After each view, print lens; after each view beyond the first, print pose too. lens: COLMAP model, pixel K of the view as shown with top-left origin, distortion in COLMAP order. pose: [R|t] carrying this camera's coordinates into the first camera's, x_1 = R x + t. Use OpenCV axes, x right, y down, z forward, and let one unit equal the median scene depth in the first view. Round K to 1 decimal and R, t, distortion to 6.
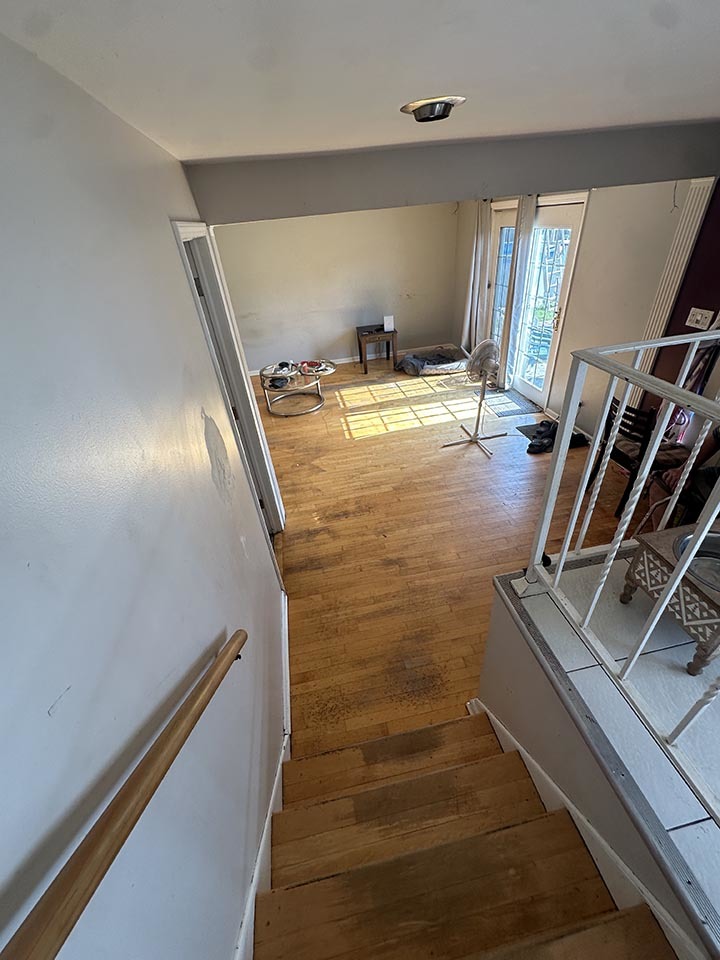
lens RADIAL K [[384.8, 0, 360.0], [0, 384.8, 480.0], [0, 0, 1]] dist [-0.001998, -0.000151]
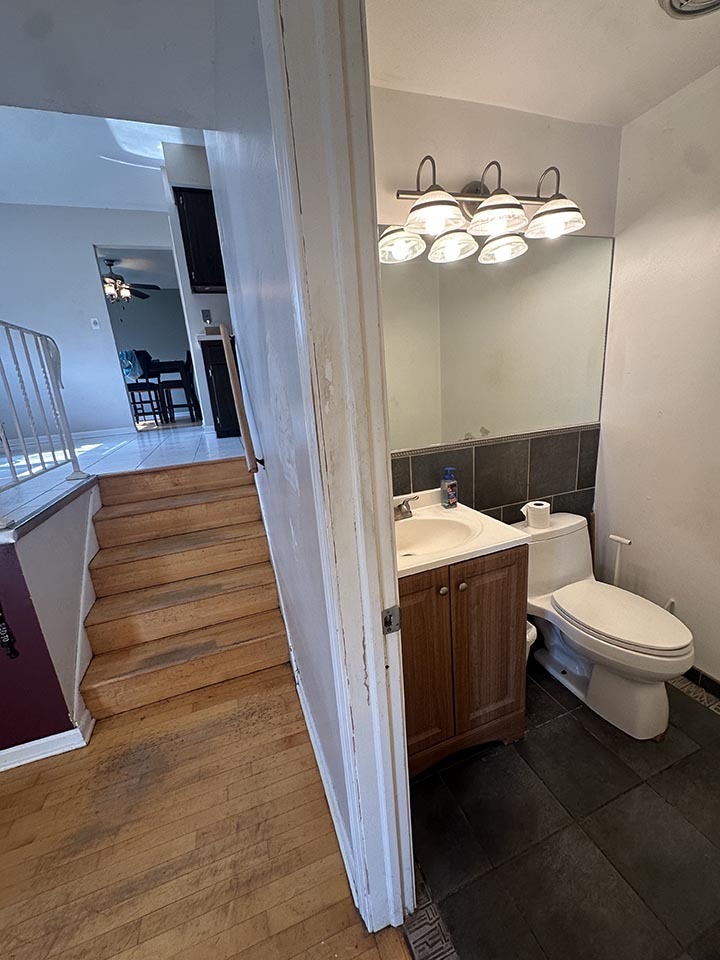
lens RADIAL K [[384.8, 0, 360.0], [0, 384.8, 480.0], [0, 0, 1]] dist [-0.001998, -0.000151]
pose [[-0.972026, 0.200659, -0.122074, -0.280773], [0.041831, 0.659329, 0.750690, -0.359825], [0.231119, 0.724583, -0.649279, 1.120726]]
